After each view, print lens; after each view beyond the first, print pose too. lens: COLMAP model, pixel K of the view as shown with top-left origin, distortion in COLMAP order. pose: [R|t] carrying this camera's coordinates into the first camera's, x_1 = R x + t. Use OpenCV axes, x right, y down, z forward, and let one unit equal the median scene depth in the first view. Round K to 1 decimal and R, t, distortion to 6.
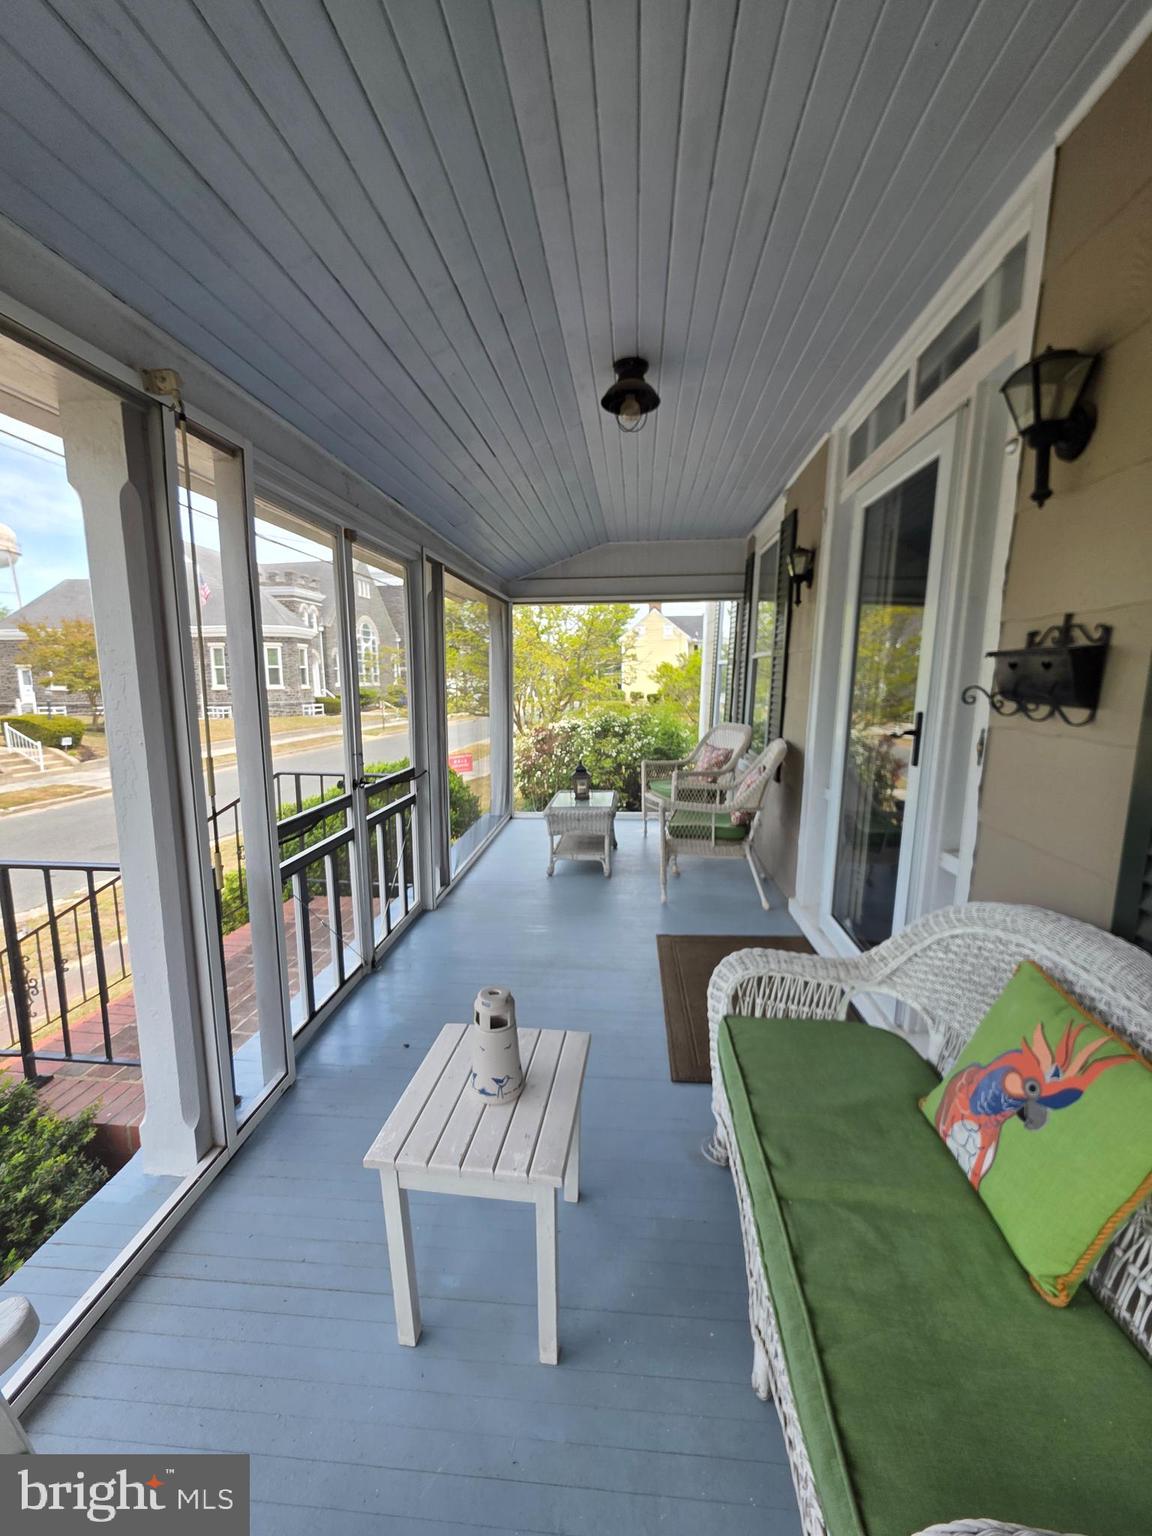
lens RADIAL K [[607.3, 0, 576.0], [0, 607.3, 770.4], [0, 0, 1]] dist [0.002437, 0.000157]
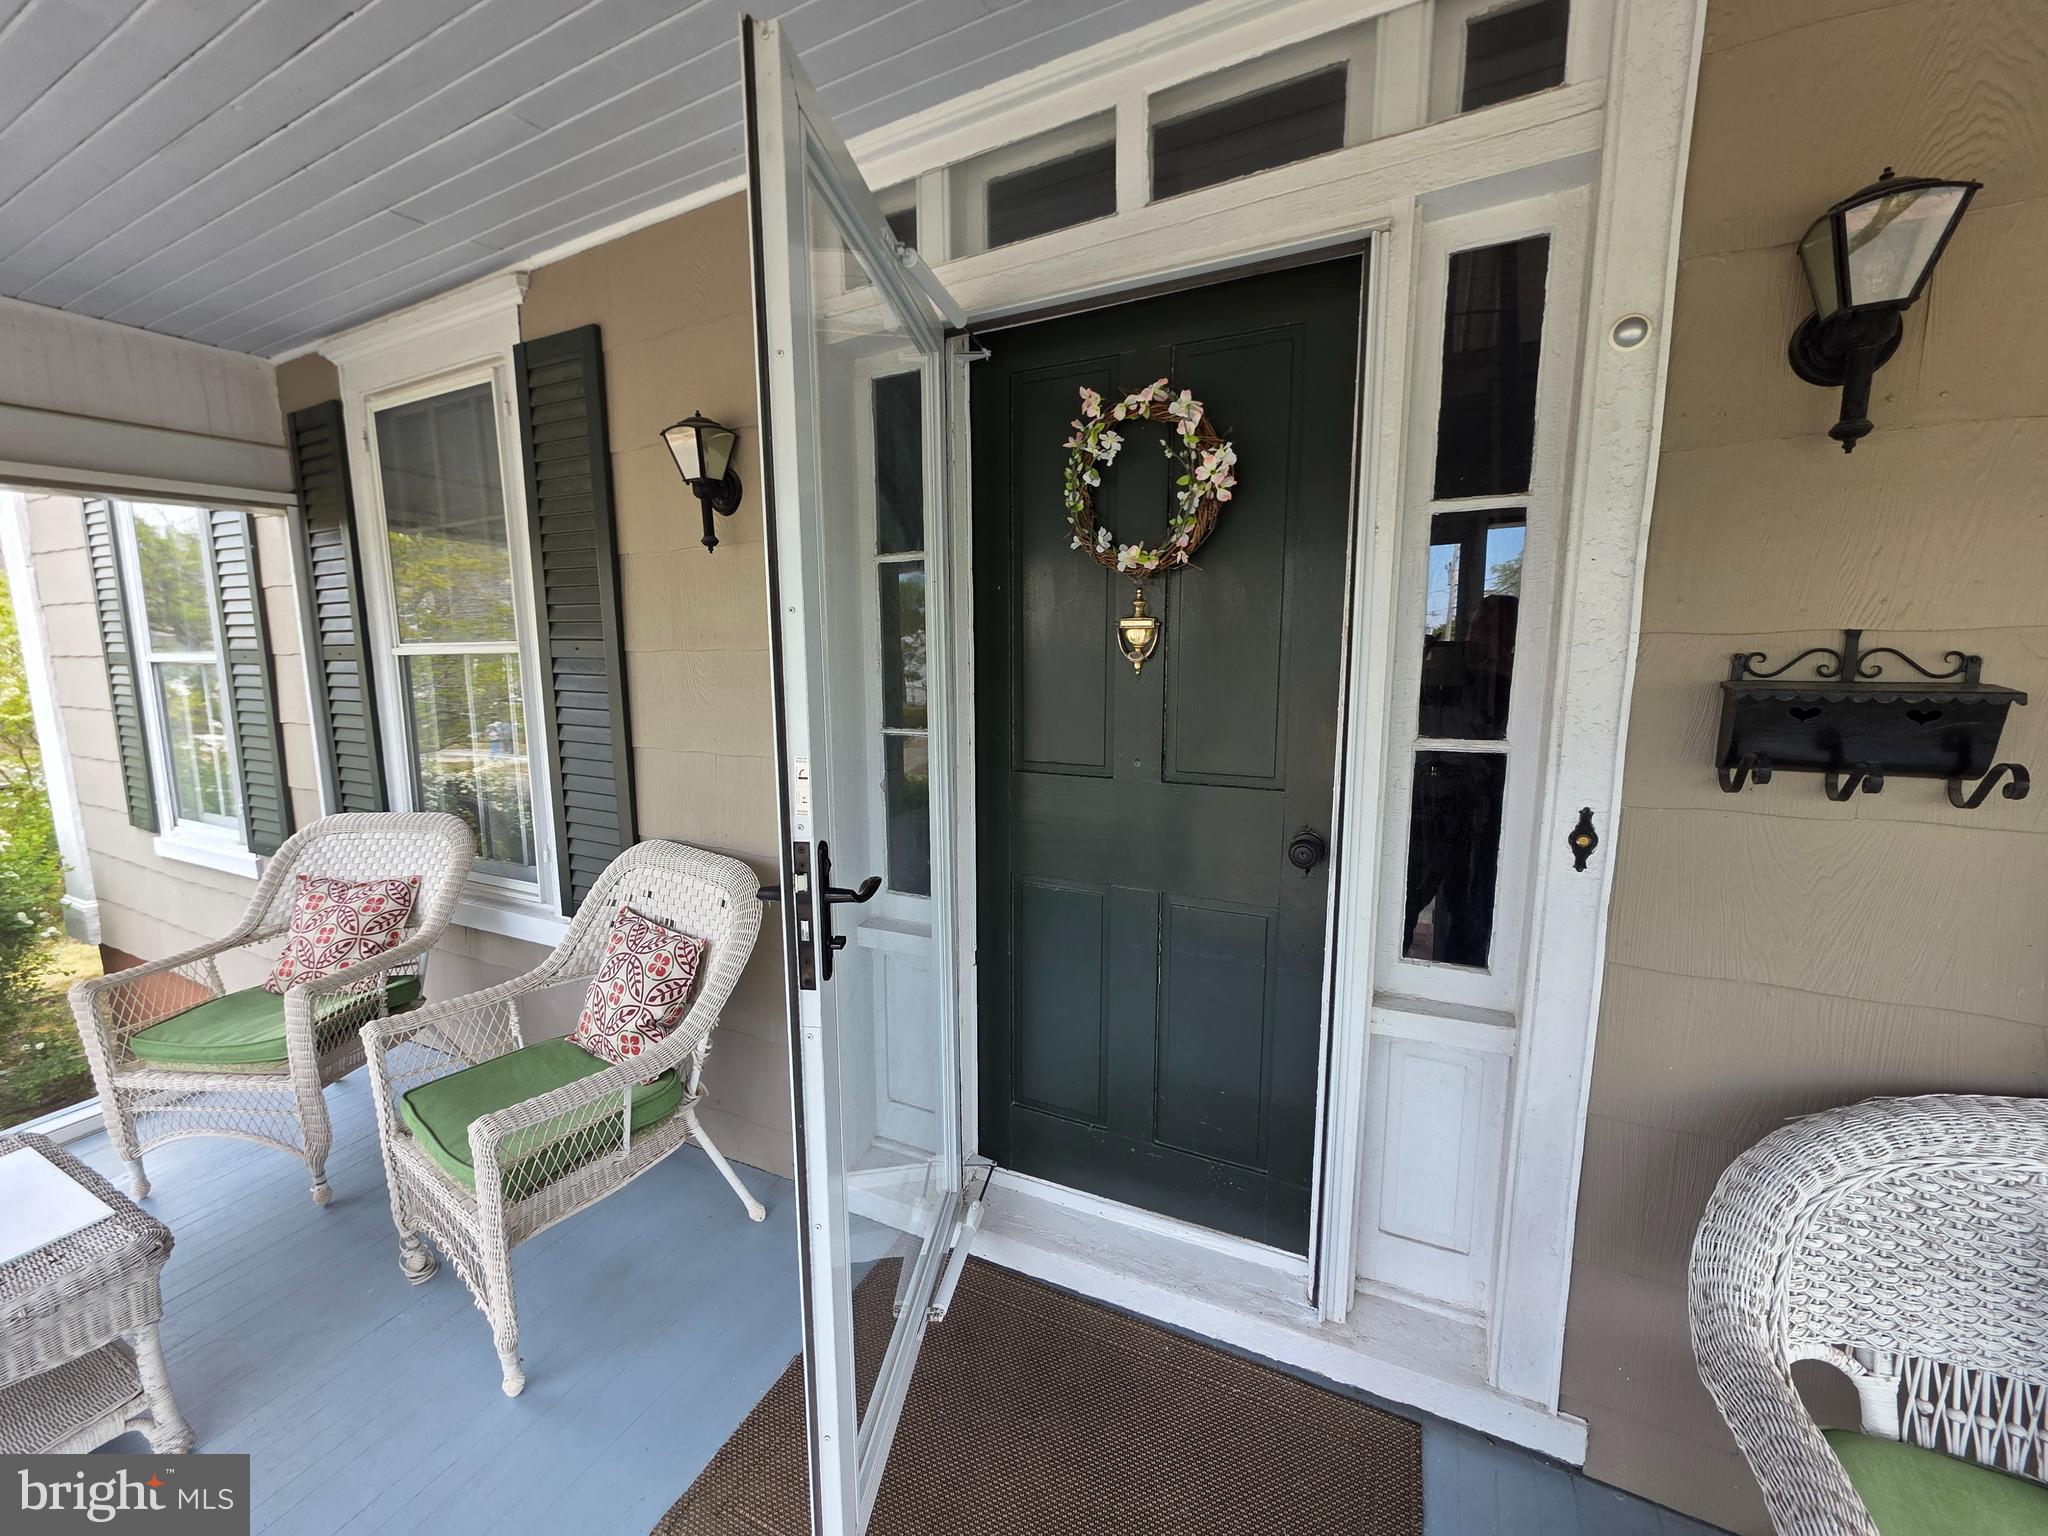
lens RADIAL K [[809.7, 0, 1023.9], [0, 809.7, 774.4], [0, 0, 1]] dist [0.002437, 0.000157]
pose [[0.368626, -0.141373, 0.918765, -0.176282], [0.156232, 0.983731, 0.088686, -0.184448], [-0.916355, 0.110848, 0.384715, 0.855493]]
